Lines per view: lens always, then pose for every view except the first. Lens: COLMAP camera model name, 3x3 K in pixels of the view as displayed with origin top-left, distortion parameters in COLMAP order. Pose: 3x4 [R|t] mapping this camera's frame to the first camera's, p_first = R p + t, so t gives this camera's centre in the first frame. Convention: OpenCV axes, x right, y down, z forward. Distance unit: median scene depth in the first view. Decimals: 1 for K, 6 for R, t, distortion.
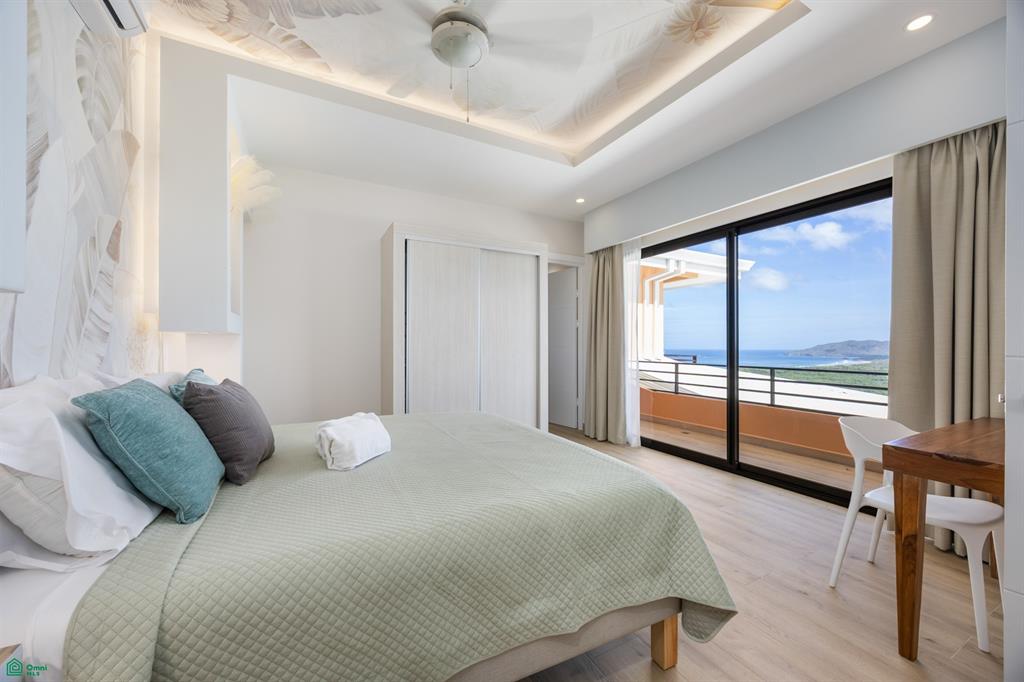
lens RADIAL K [[393.1, 0, 513.2], [0, 393.1, 351.4], [0, 0, 1]] dist [-0.001155, 0.000002]
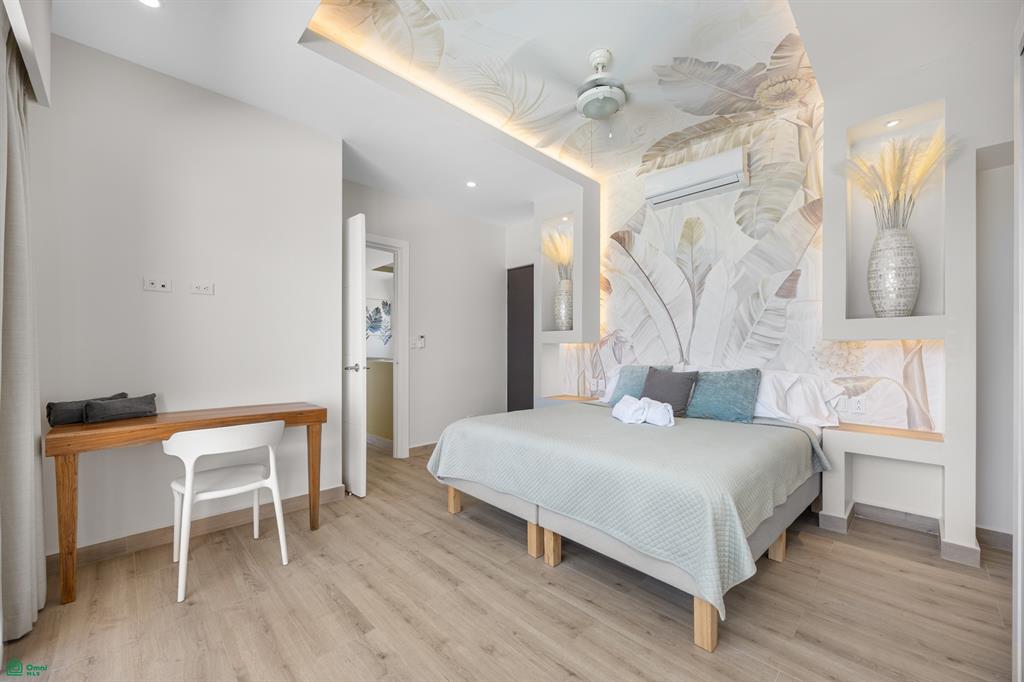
lens RADIAL K [[393.1, 0, 513.2], [0, 393.1, 351.4], [0, 0, 1]] dist [-0.001155, 0.000002]
pose [[-0.957247, -0.003952, -0.289246, 0.585842], [-0.003420, 0.999991, -0.002346, -0.009250], [0.289253, -0.001257, -0.957252, 2.544244]]
